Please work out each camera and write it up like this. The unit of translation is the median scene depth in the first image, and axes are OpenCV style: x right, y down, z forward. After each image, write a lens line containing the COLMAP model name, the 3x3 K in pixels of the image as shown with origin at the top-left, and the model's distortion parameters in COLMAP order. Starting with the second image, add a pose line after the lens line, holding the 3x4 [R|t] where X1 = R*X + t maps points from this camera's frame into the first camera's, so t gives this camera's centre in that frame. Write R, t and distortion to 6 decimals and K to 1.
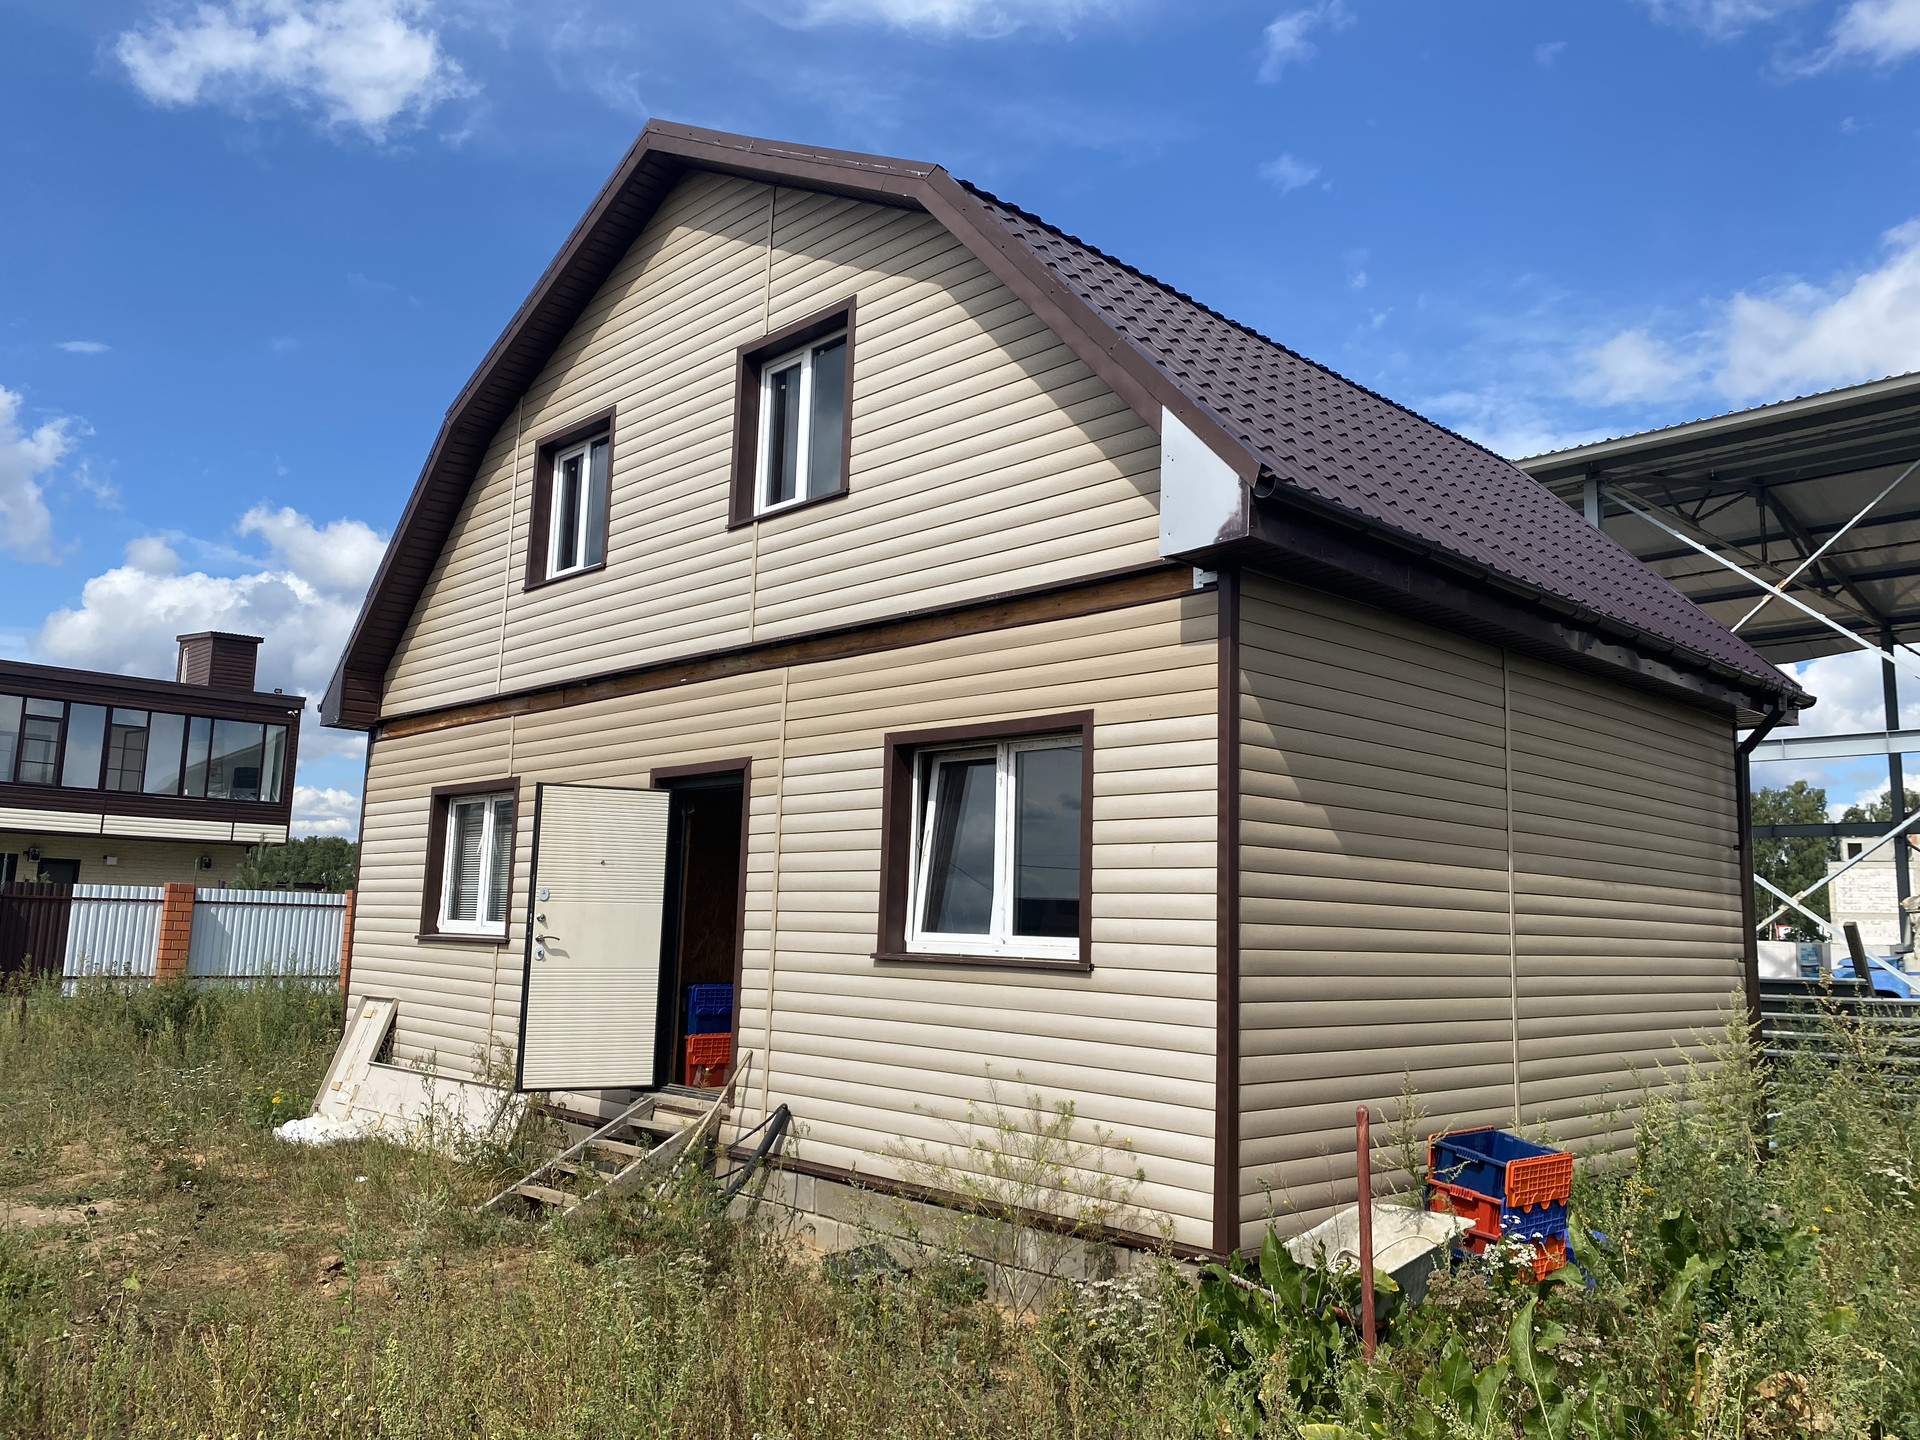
lens RADIAL K [[1474.3, 0, 960.1], [0, 1474.3, 712.9], [0, 0, 1]] dist [0.085212, -0.075727]
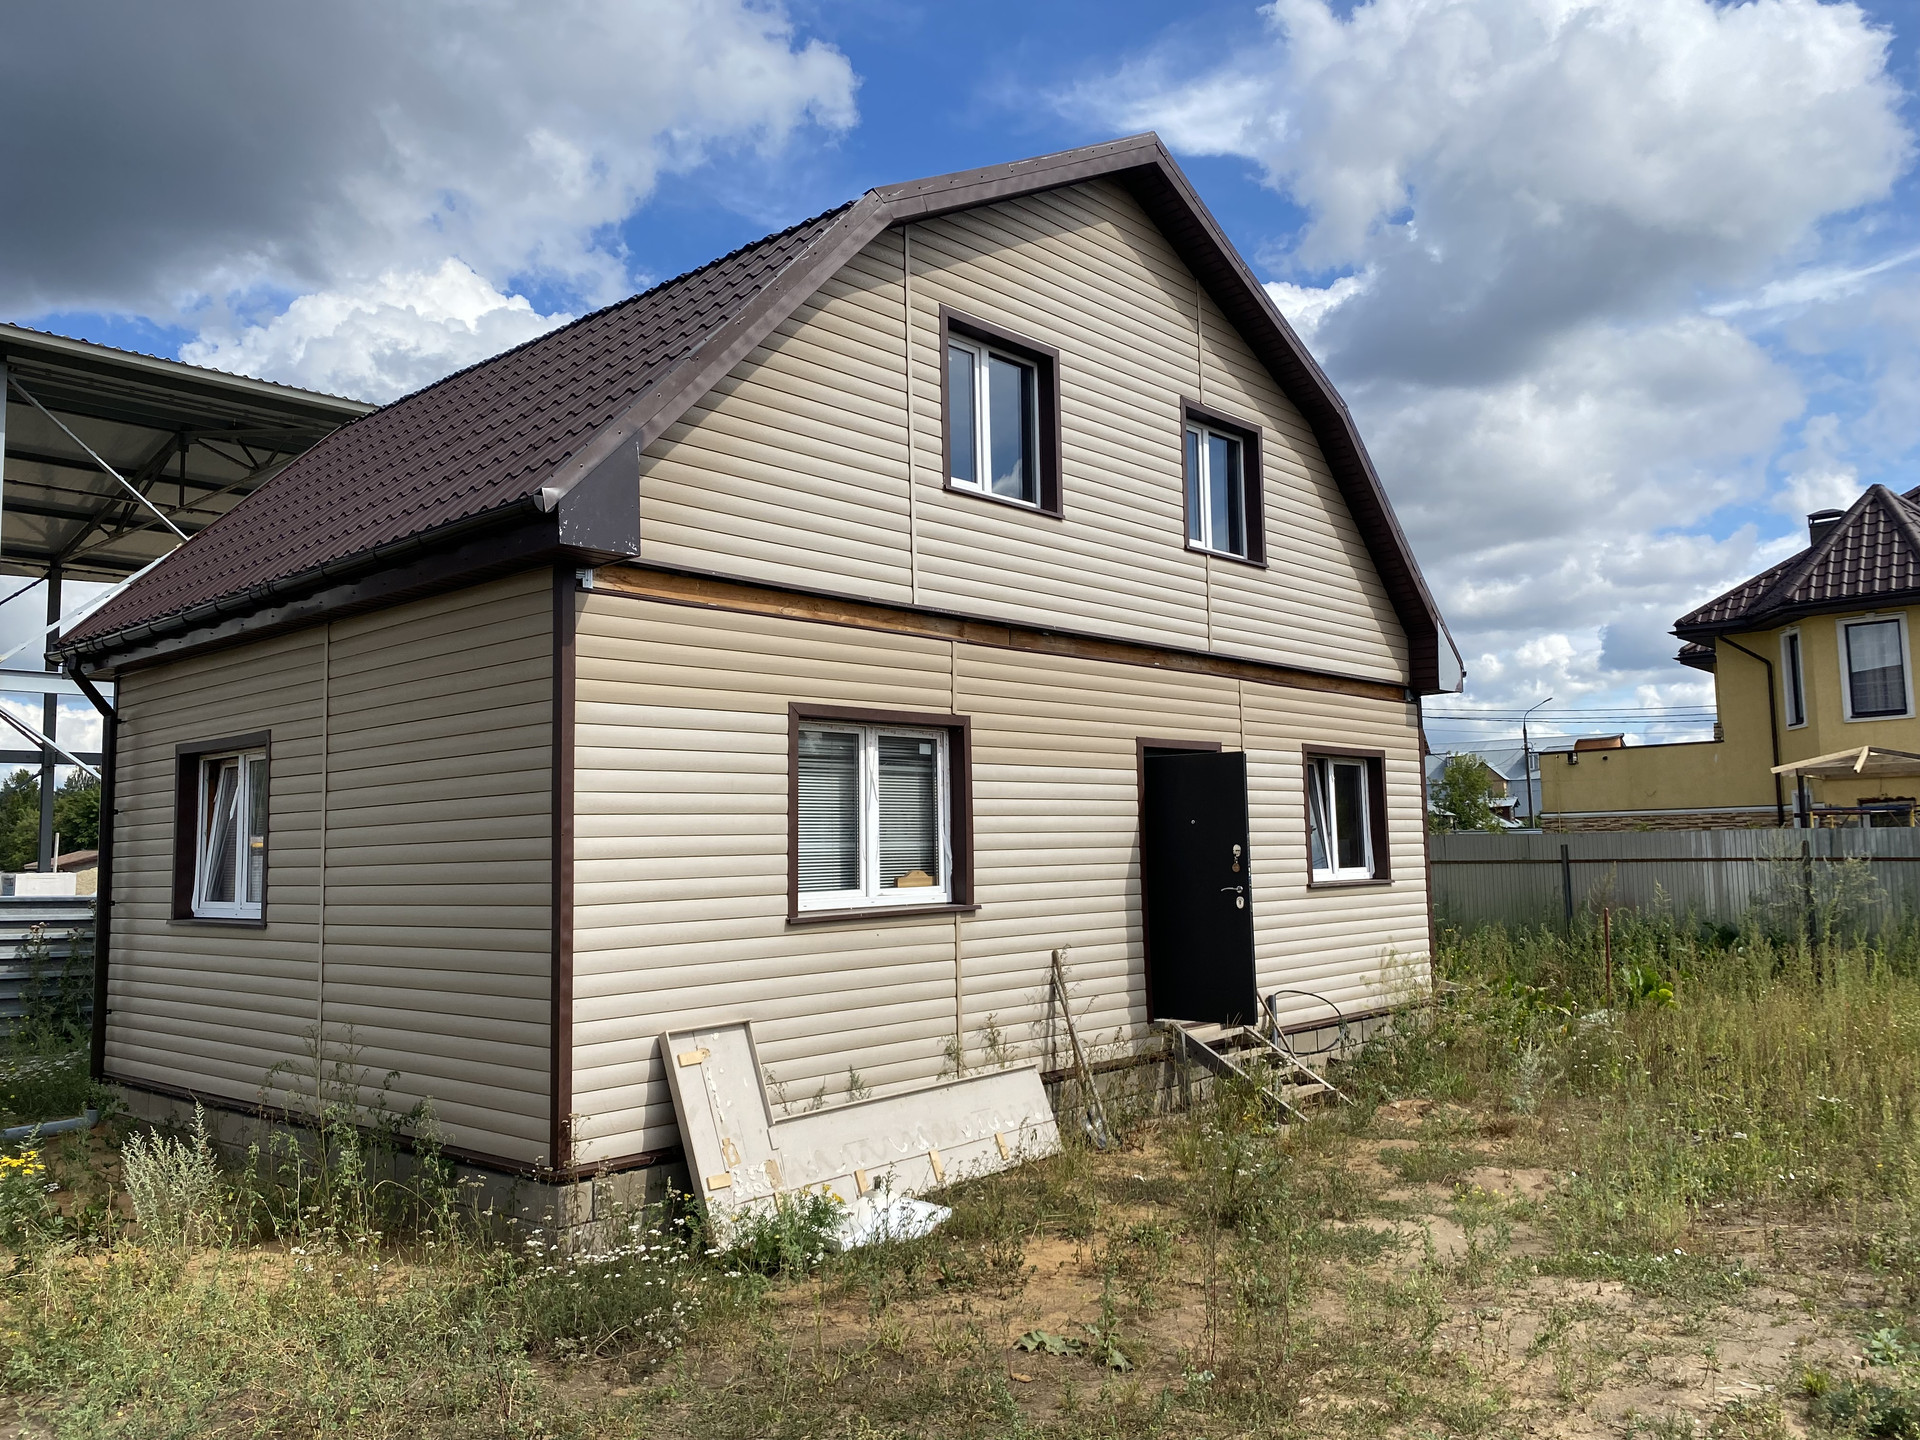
lens RADIAL K [[1474.3, 0, 960.1], [0, 1474.3, 712.9], [0, 0, 1]] dist [0.085212, -0.075727]
pose [[-0.085108, 0.066844, 0.994127, -1.187181], [-0.126508, 0.988947, -0.077326, 0.111644], [-0.988308, -0.132346, -0.075711, 1.118112]]
